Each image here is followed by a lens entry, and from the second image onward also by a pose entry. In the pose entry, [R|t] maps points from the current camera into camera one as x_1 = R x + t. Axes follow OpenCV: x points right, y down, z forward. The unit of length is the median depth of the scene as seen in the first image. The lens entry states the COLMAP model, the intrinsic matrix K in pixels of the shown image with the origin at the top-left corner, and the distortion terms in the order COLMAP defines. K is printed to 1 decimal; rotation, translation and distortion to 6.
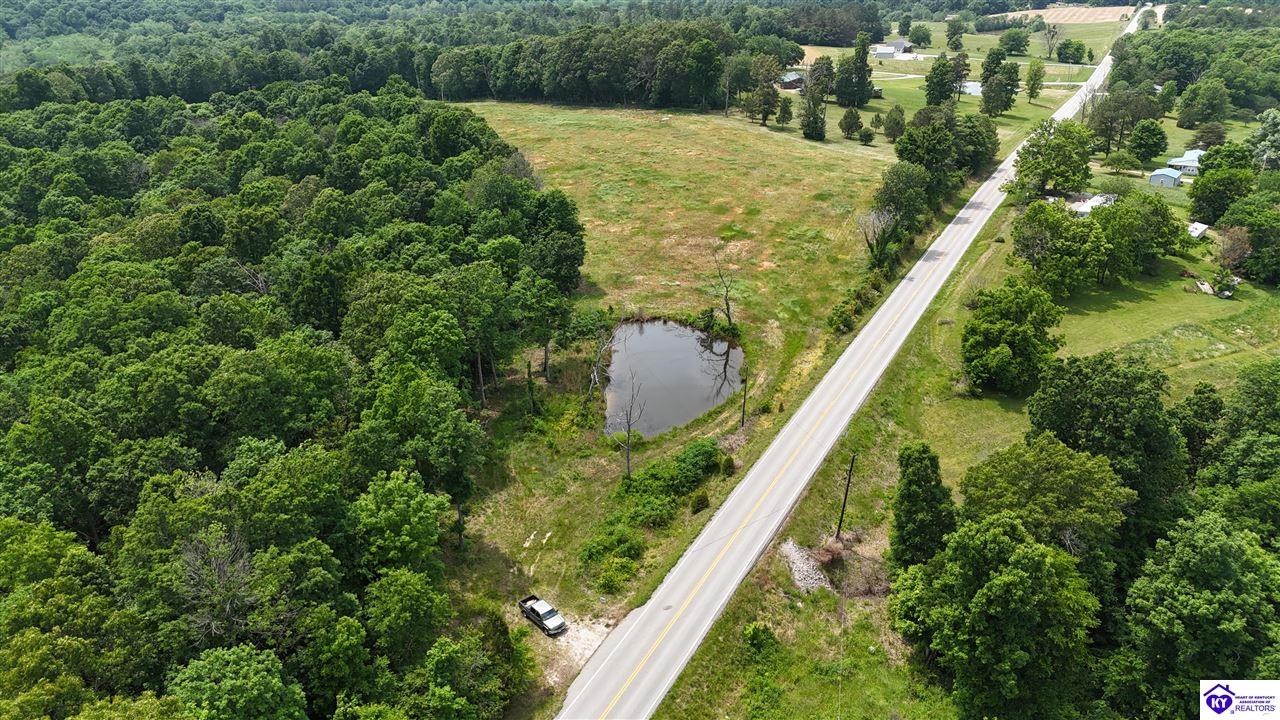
lens RADIAL K [[943.9, 0, 642.8], [0, 943.9, 363.8], [0, 0, 1]] dist [0.081401, -0.086933]
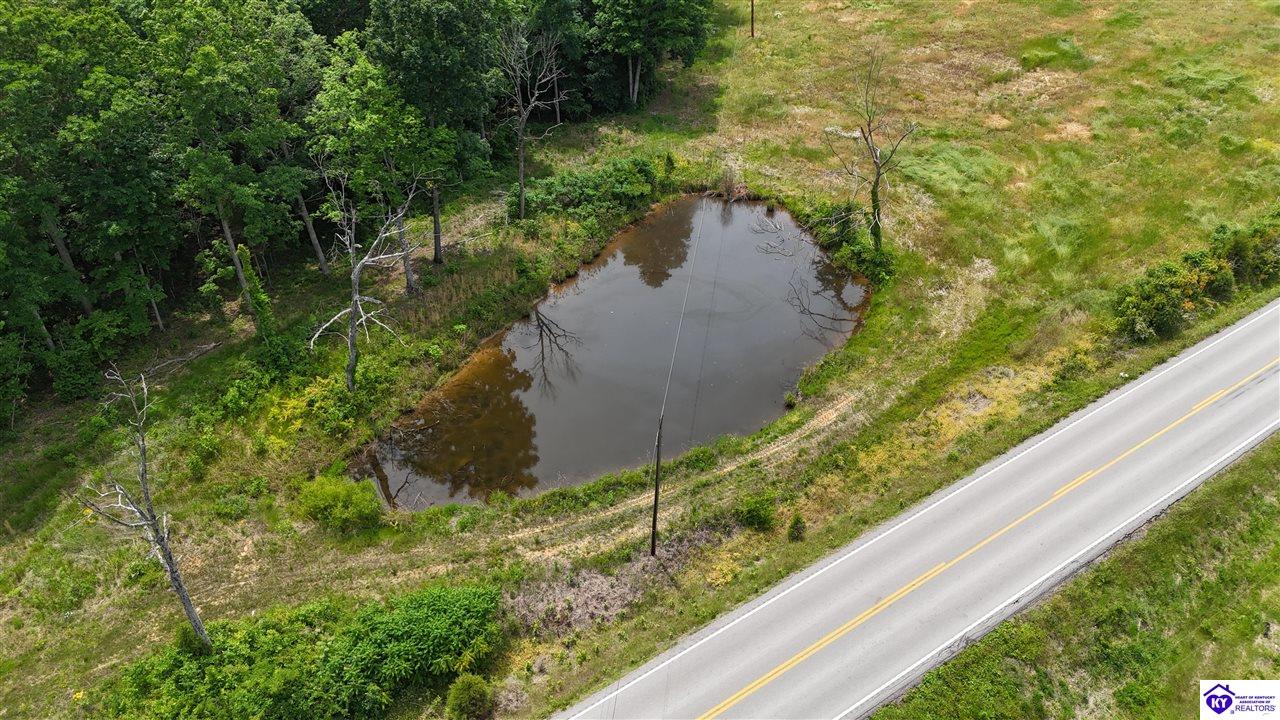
lens RADIAL K [[943.9, 0, 642.8], [0, 943.9, 363.8], [0, 0, 1]] dist [0.081401, -0.086933]
pose [[0.883381, 0.280183, -0.375680, 0.174667], [-0.199987, 0.950327, 0.238504, -0.074149], [0.423844, -0.135559, 0.895534, 0.532253]]
